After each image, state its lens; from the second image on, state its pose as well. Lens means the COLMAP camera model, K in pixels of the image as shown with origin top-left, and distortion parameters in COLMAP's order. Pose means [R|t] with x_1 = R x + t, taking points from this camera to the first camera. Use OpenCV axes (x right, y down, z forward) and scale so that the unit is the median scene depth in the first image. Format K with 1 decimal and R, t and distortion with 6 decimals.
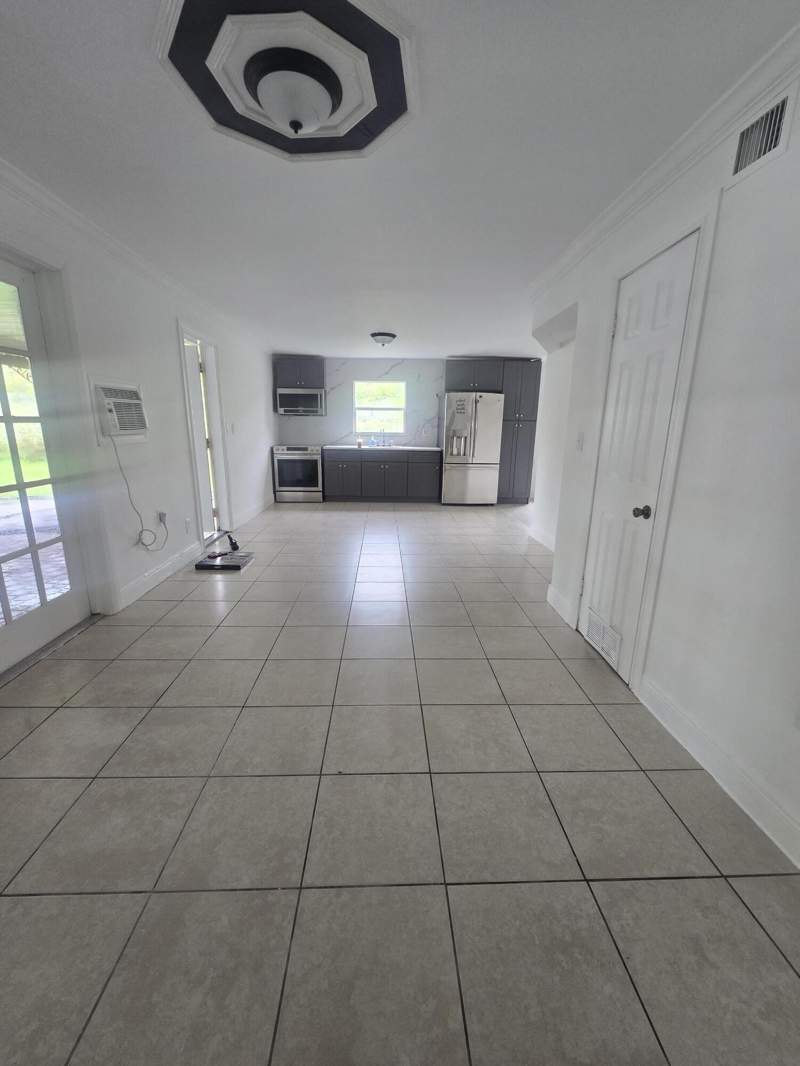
lens RADIAL K [[430.3, 0, 395.8], [0, 430.3, 532.5], [0, 0, 1]] dist [0.001782, 0.000049]
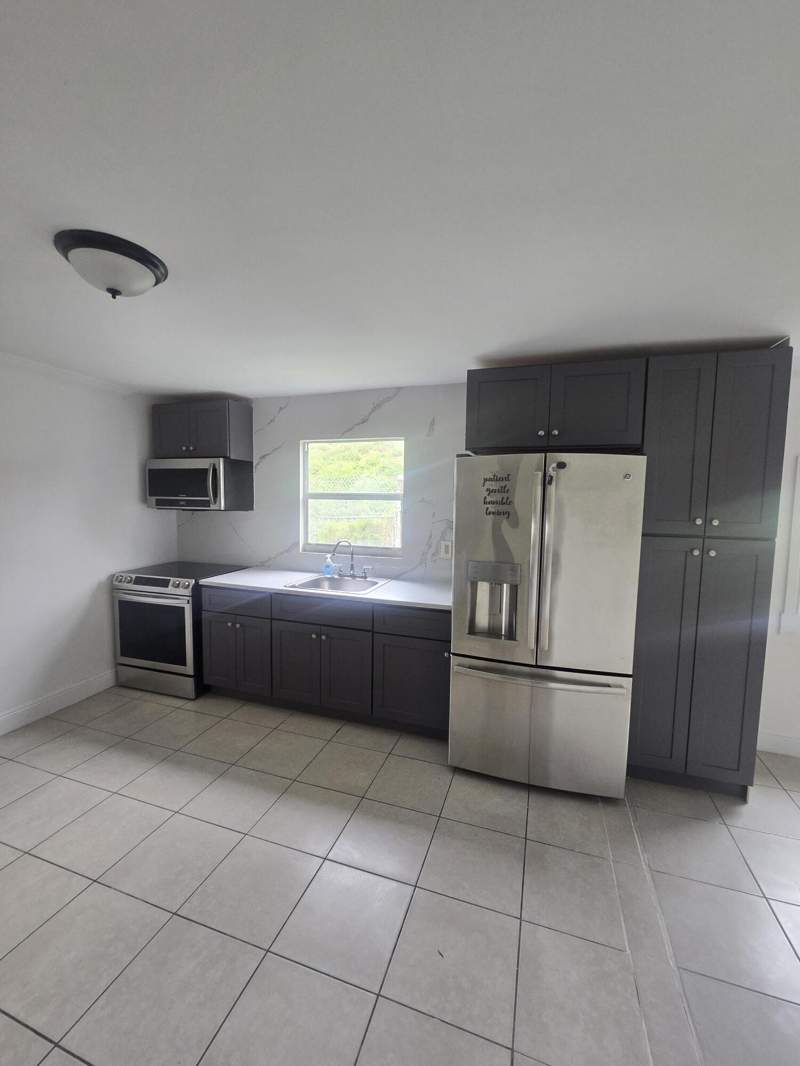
lens RADIAL K [[430.3, 0, 404.3], [0, 430.3, 531.4], [0, 0, 1]] dist [0.001782, 0.000049]
pose [[0.938357, 0.027986, -0.344532, 0.187154], [-0.083459, 0.985572, -0.147250, -0.197536], [0.335440, 0.166927, 0.927154, 0.631349]]
